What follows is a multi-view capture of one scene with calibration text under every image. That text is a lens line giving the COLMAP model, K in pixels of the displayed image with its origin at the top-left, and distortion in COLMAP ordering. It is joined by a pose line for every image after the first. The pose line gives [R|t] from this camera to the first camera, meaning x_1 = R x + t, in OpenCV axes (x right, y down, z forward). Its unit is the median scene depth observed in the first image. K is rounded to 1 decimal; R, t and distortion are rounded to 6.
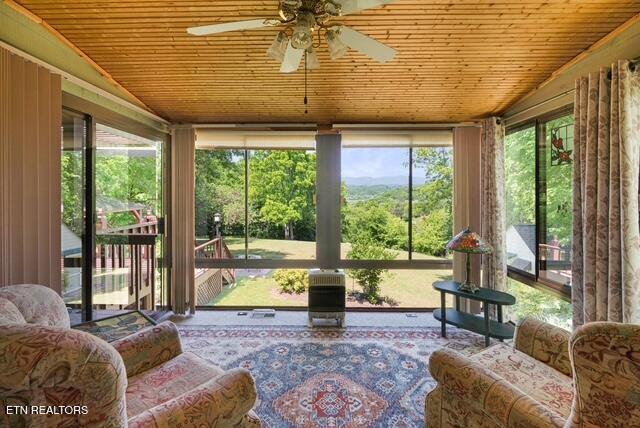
lens RADIAL K [[301.9, 0, 320.1], [0, 301.9, 194.9], [0, 0, 1]] dist [-0.001146, 0.000101]
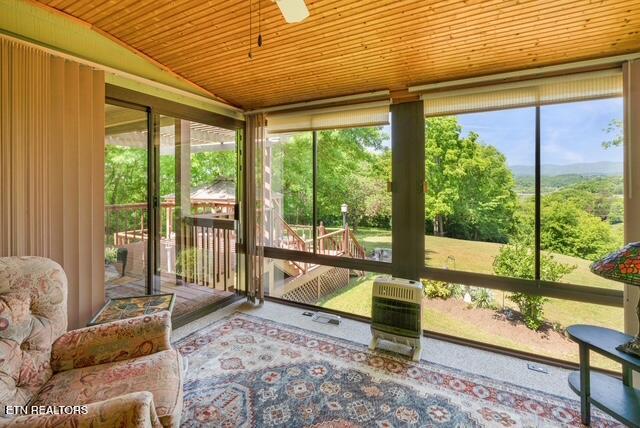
lens RADIAL K [[307.9, 0, 317.6], [0, 307.9, 186.4], [0, 0, 1]] dist [-0.002445, 0.000480]
pose [[0.881050, 0.000538, -0.473023, 0.218678], [-0.001149, 0.999999, -0.001004, 0.016599], [0.473022, 0.001429, 0.881049, 0.224392]]
